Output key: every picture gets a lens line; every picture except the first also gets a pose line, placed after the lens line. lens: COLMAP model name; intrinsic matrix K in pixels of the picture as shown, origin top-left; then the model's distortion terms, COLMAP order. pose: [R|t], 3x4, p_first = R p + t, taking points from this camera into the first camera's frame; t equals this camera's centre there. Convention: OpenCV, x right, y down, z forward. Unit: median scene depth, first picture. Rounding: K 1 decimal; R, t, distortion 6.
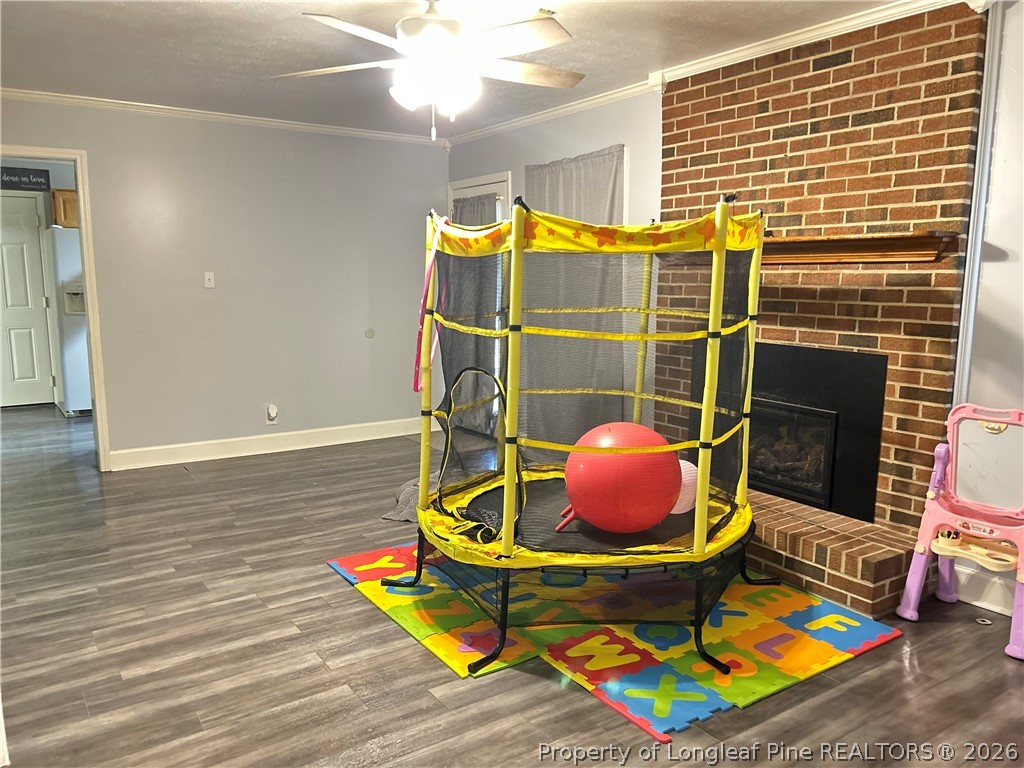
lens RADIAL K [[767.7, 0, 510.3], [0, 767.7, 385.6], [0, 0, 1]] dist [0.034344, -0.036204]
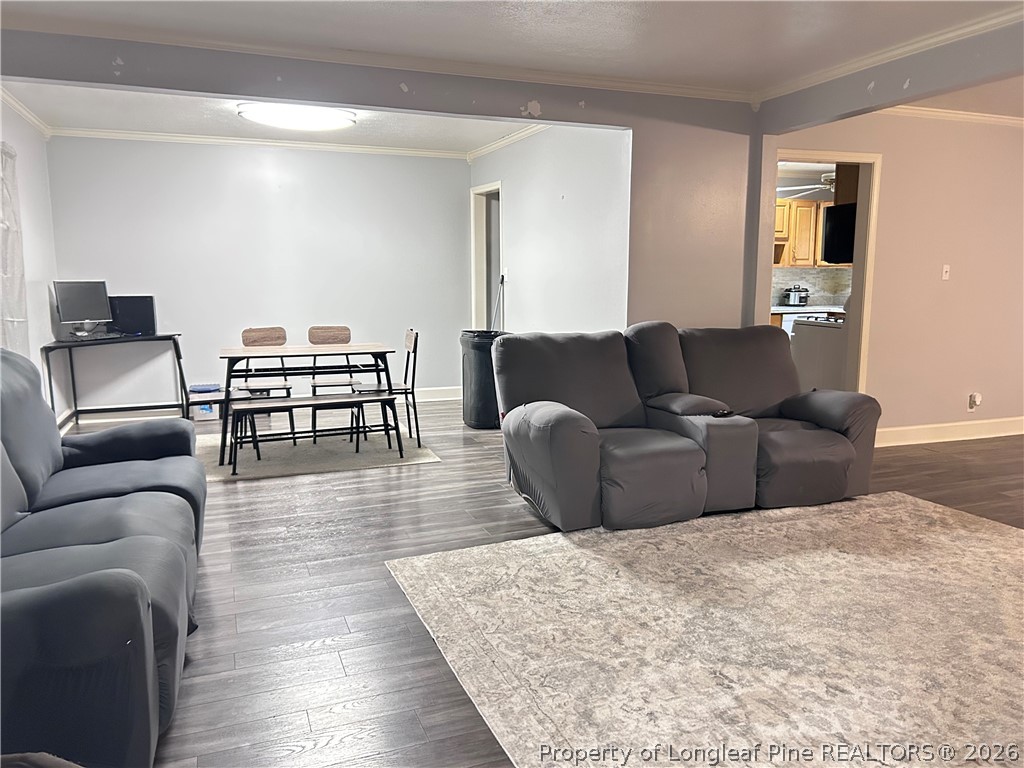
lens RADIAL K [[767.7, 0, 511.7], [0, 767.7, 385.3], [0, 0, 1]] dist [0.034344, -0.036204]
pose [[0.972529, 0.026899, -0.231222, -1.408311], [-0.027228, 0.999628, 0.001768, 0.061980], [0.231183, 0.004576, 0.972899, -0.325678]]
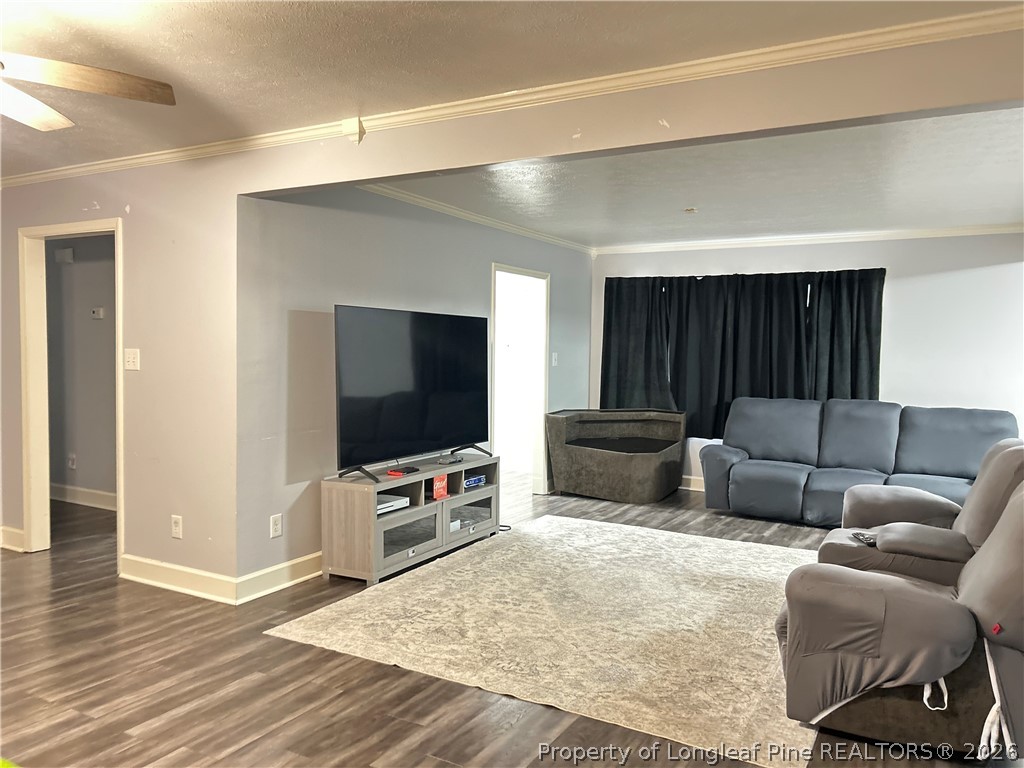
lens RADIAL K [[767.7, 0, 510.4], [0, 767.7, 385.5], [0, 0, 1]] dist [0.034344, -0.036204]
pose [[-0.897008, -0.001565, -0.442012, -0.284913], [-0.085307, 0.981806, 0.169645, -0.300444], [0.433705, 0.189880, -0.880821, 2.005960]]
